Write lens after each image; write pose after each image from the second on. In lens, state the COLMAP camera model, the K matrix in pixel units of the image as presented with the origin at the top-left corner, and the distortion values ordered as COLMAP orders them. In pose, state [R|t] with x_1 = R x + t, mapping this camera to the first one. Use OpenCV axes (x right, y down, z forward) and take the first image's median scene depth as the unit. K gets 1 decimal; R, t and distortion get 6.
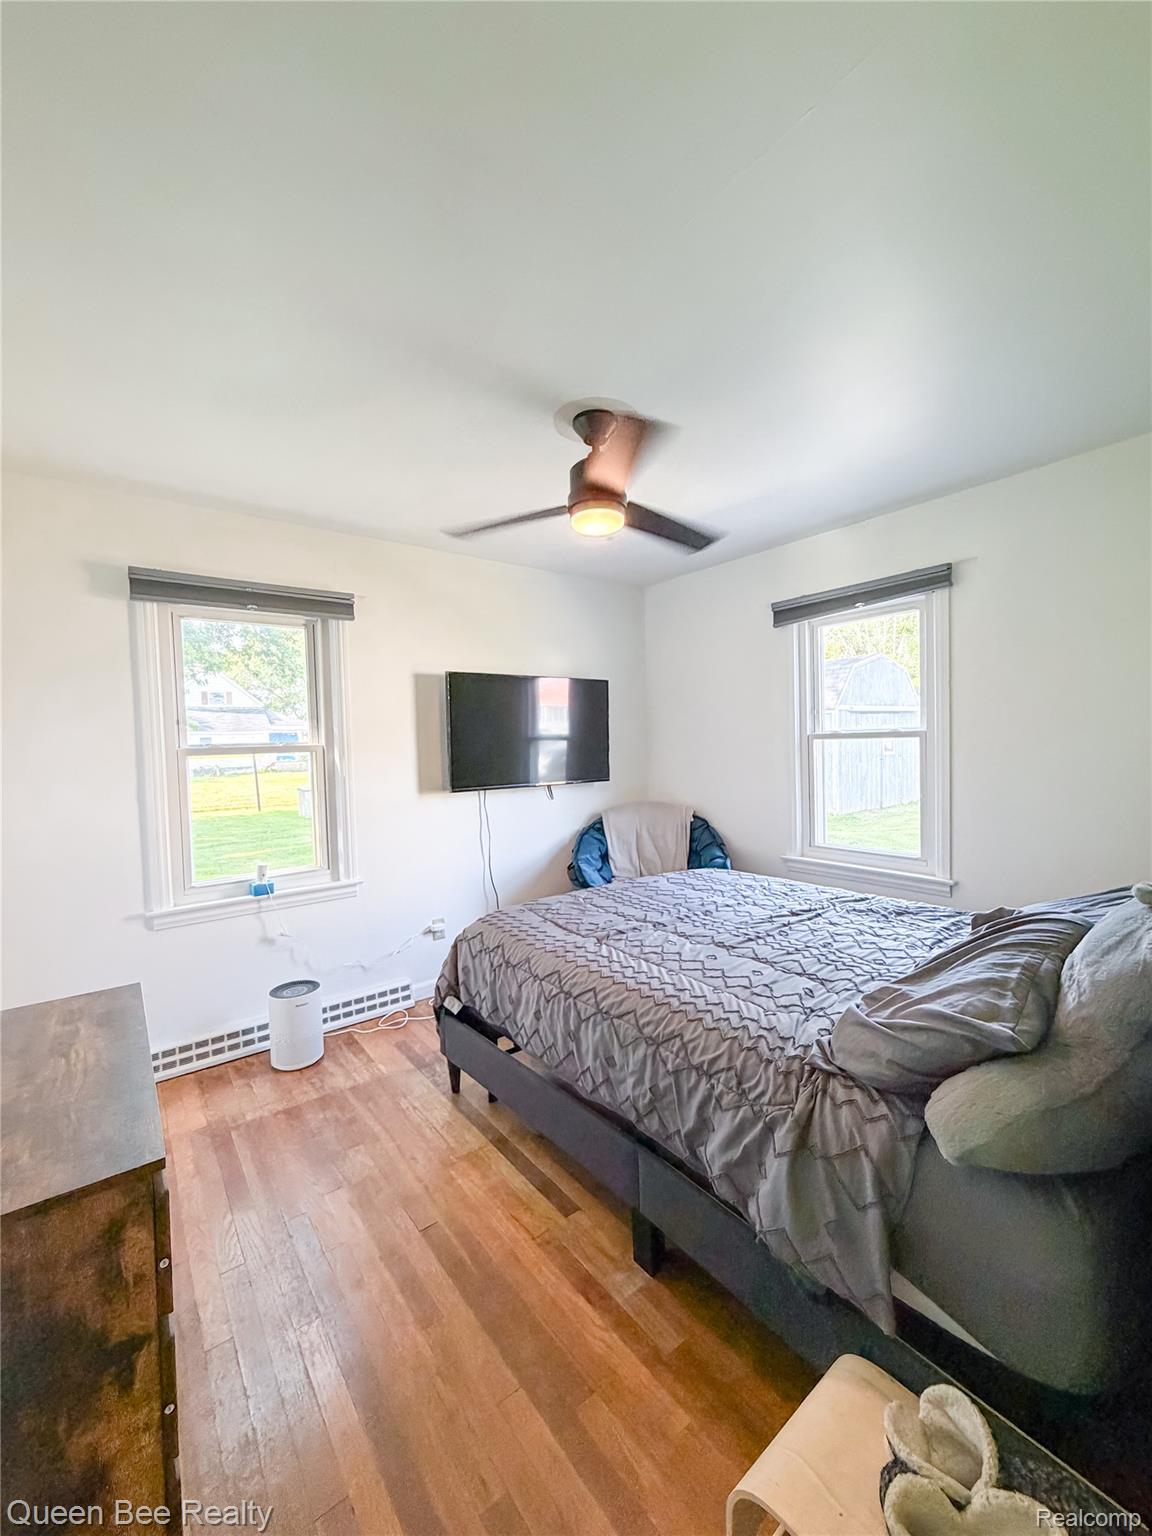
lens RADIAL K [[617.1, 0, 576.0], [0, 617.1, 768.0], [0, 0, 1]] dist [-0.001320, -0.000288]
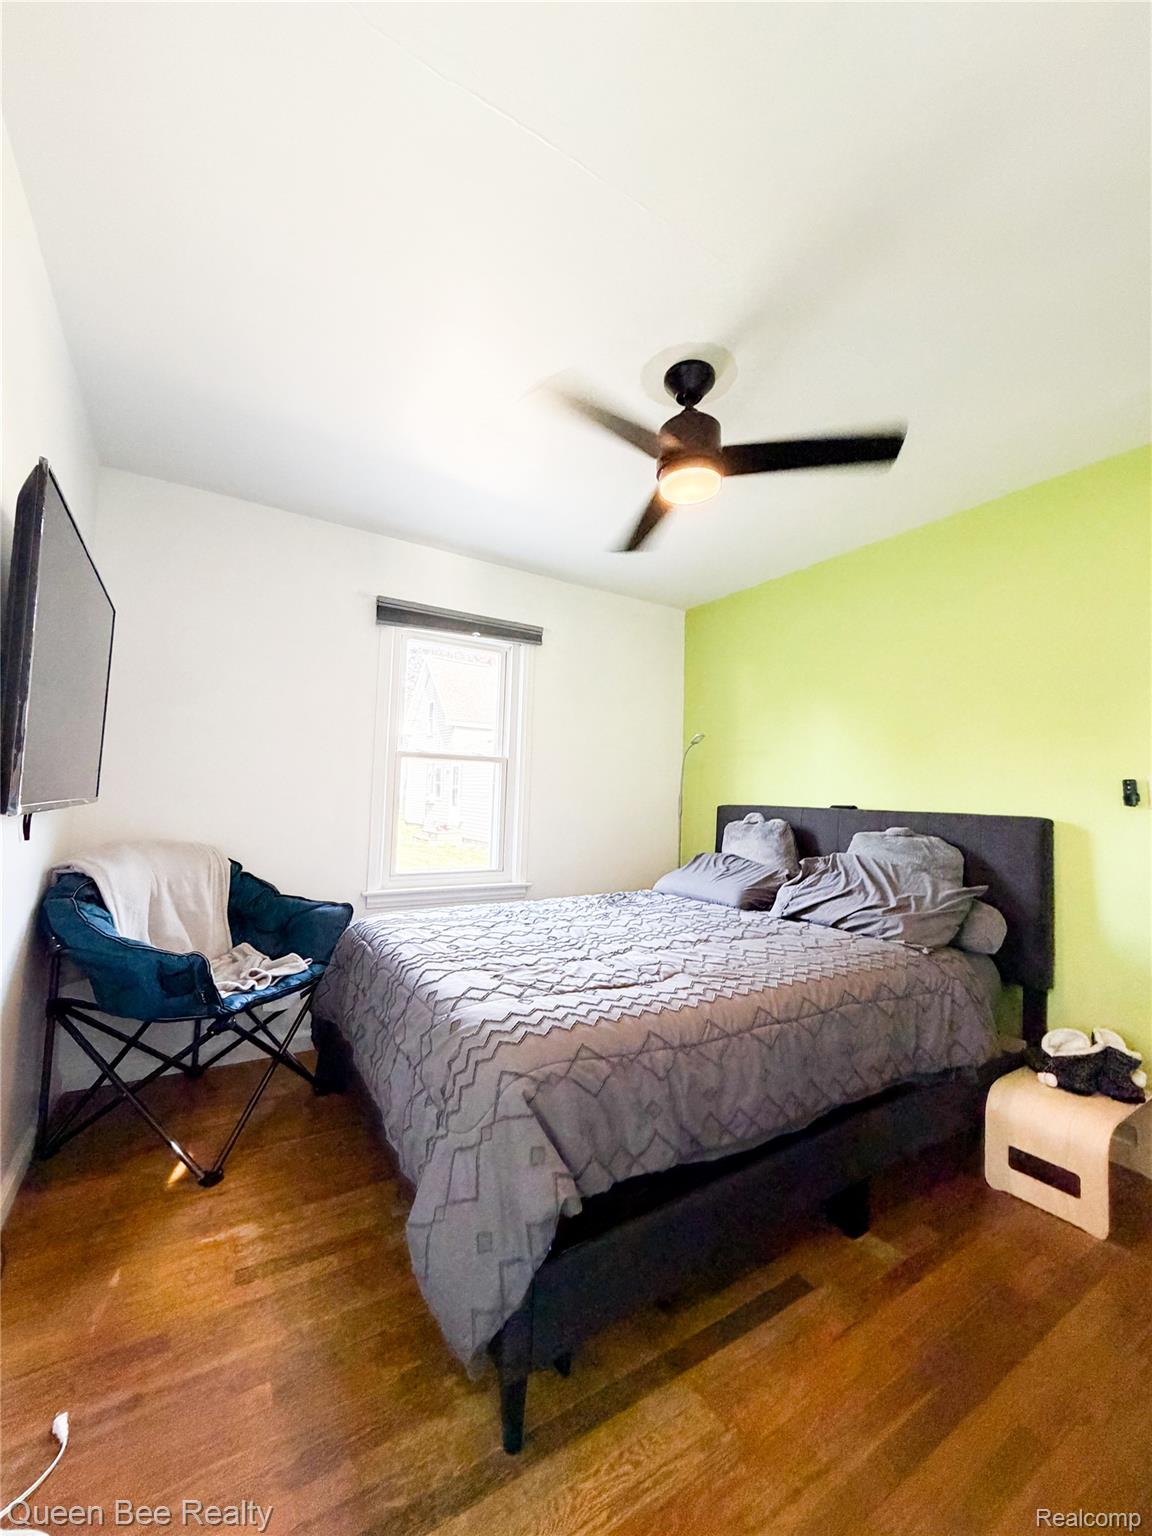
lens RADIAL K [[613.0, 0, 576.0], [0, 613.0, 768.0], [0, 0, 1]] dist [-0.001130, -0.000022]
pose [[0.085986, 0.075587, 0.993425, -0.555663], [0.011014, 0.996985, -0.076811, 0.048035], [-0.996235, 0.017546, 0.084894, 0.742054]]
